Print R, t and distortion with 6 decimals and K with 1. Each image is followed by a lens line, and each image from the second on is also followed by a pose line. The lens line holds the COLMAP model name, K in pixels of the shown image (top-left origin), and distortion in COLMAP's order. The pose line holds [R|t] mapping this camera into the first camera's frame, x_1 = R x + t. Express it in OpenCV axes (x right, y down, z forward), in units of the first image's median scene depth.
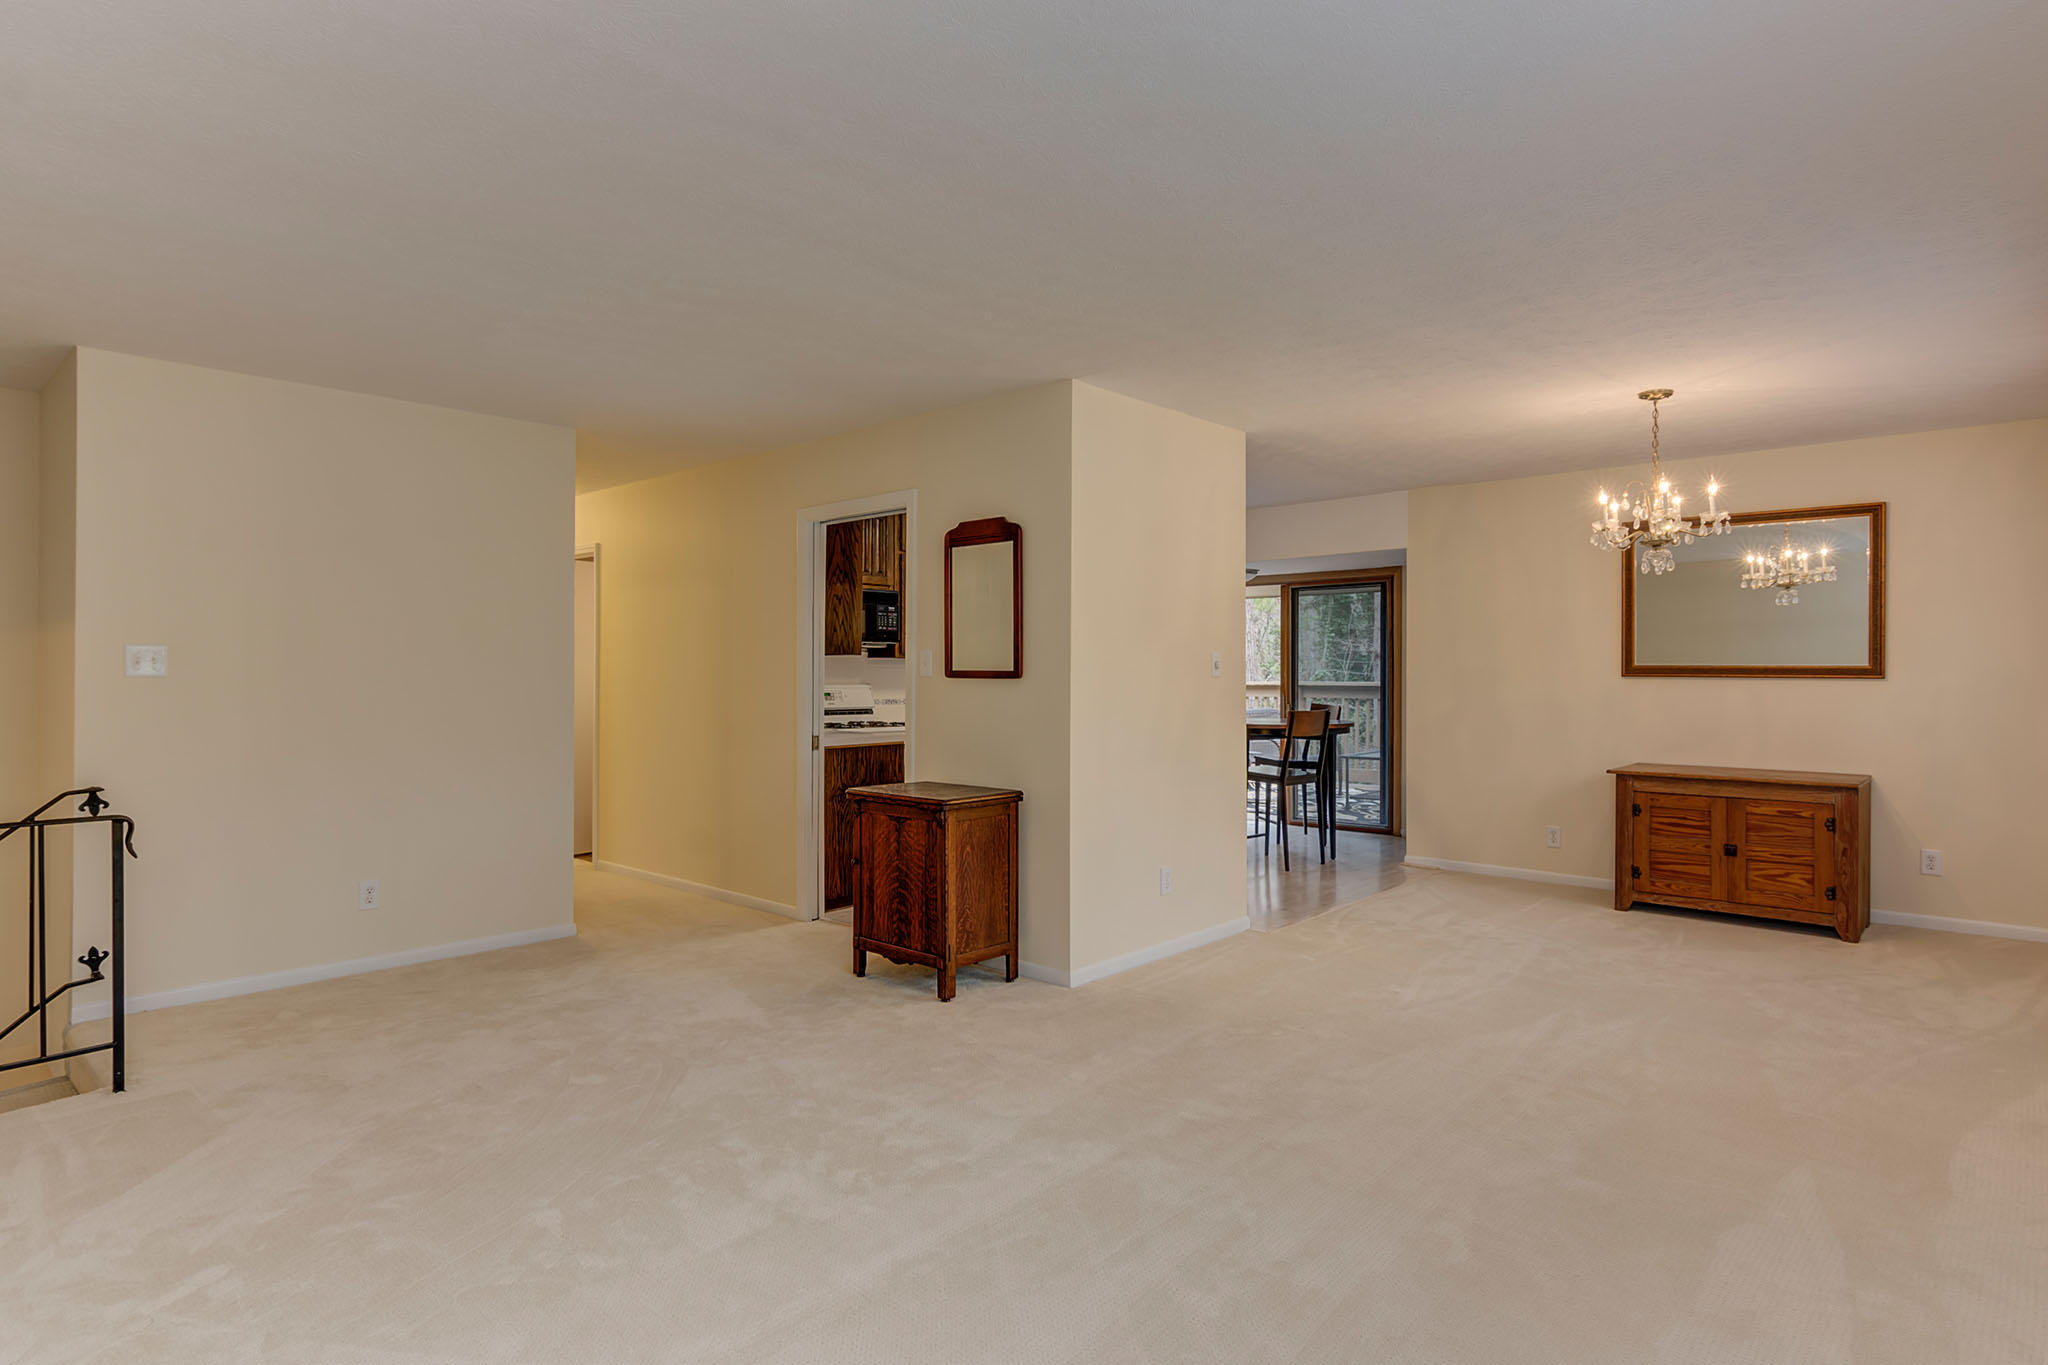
lens RADIAL K [[1114.9, 0, 1066.2], [0, 1114.9, 676.4], [0, 0, 1]] dist [0.000175, -0.000321]
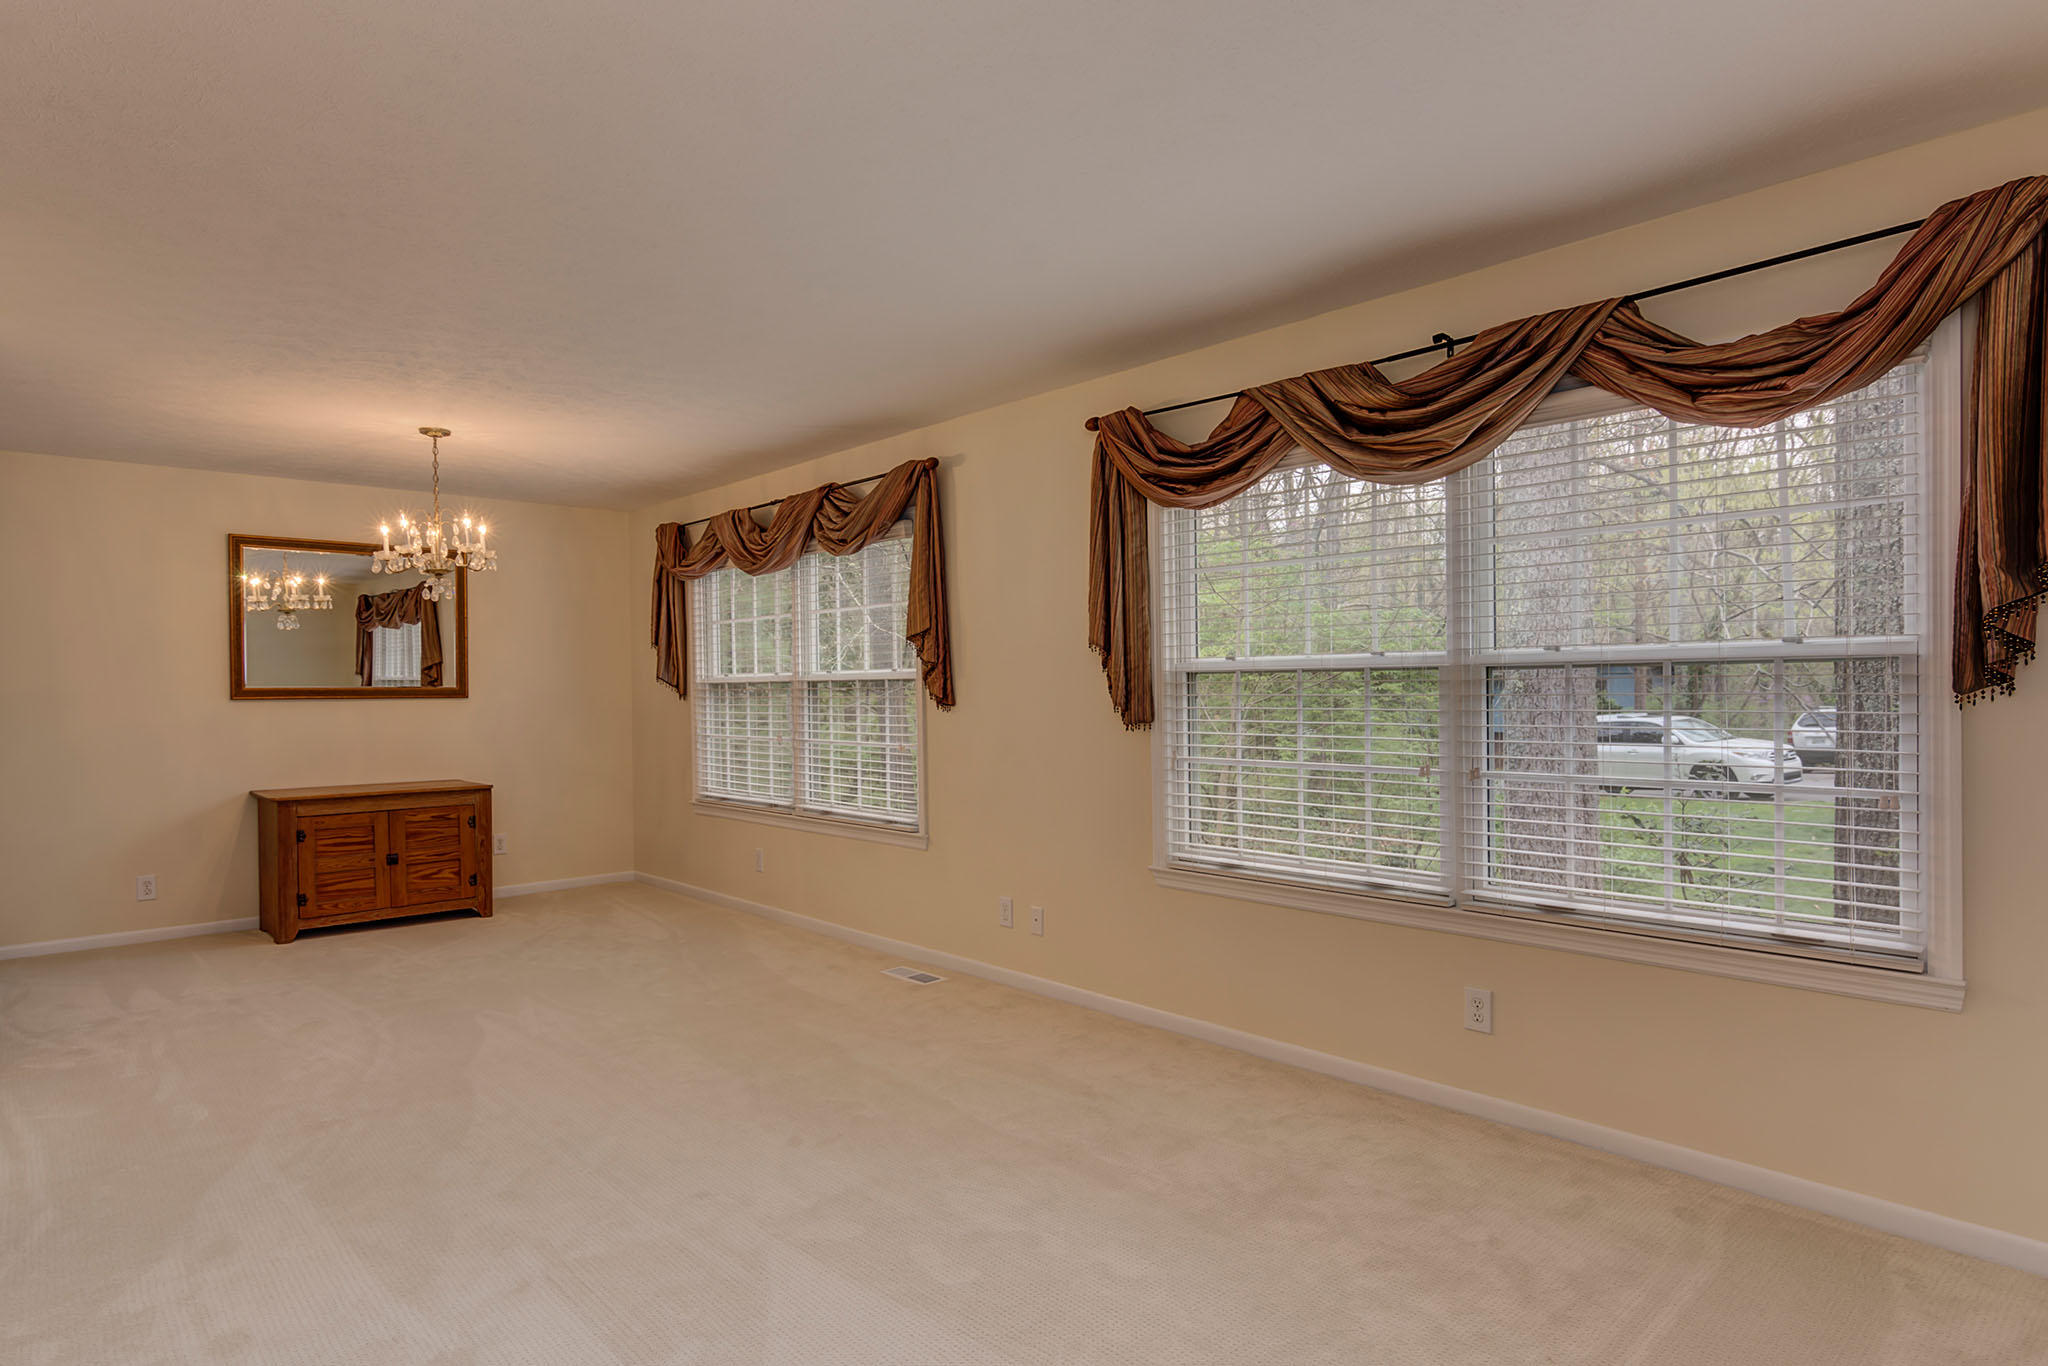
lens RADIAL K [[1114.9, 0, 1021.1], [0, 1114.9, 691.8], [0, 0, 1]] dist [0.000175, -0.000321]
pose [[0.135730, -0.008286, 0.990711, -0.377470], [0.018345, 0.999815, 0.005849, 0.000056], [-0.990576, 0.017381, 0.135857, 0.251658]]
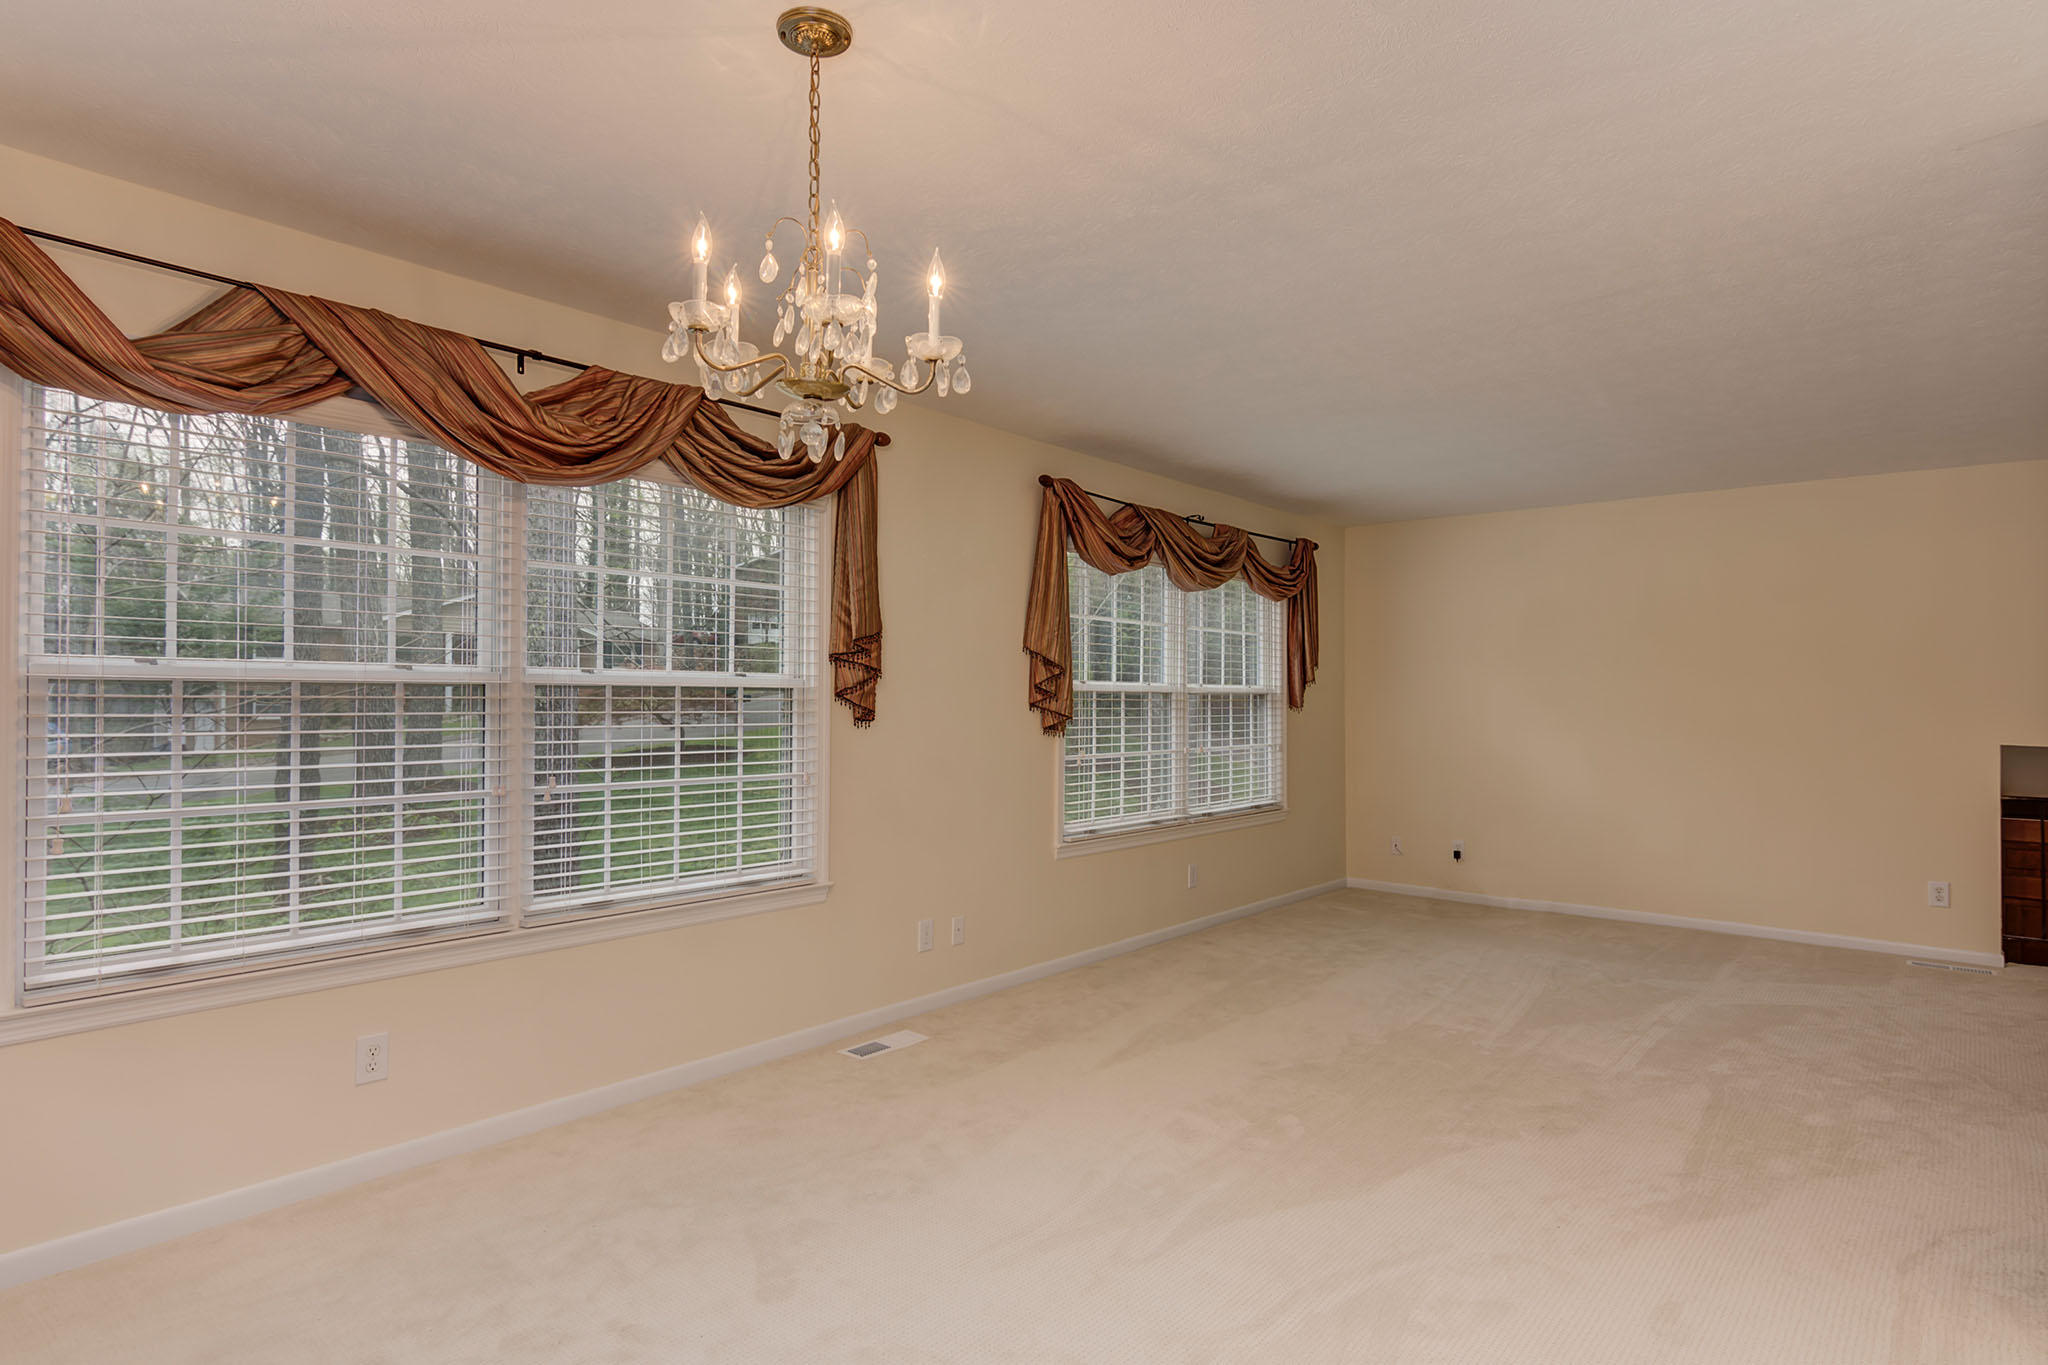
lens RADIAL K [[1114.9, 0, 1006.5], [0, 1114.9, 680.2], [0, 0, 1]] dist [0.000175, -0.000321]
pose [[-0.999610, -0.004650, 0.027548, 0.381715], [-0.004977, 0.999918, -0.011807, -0.004304], [-0.027491, -0.011940, -0.999551, 1.195703]]
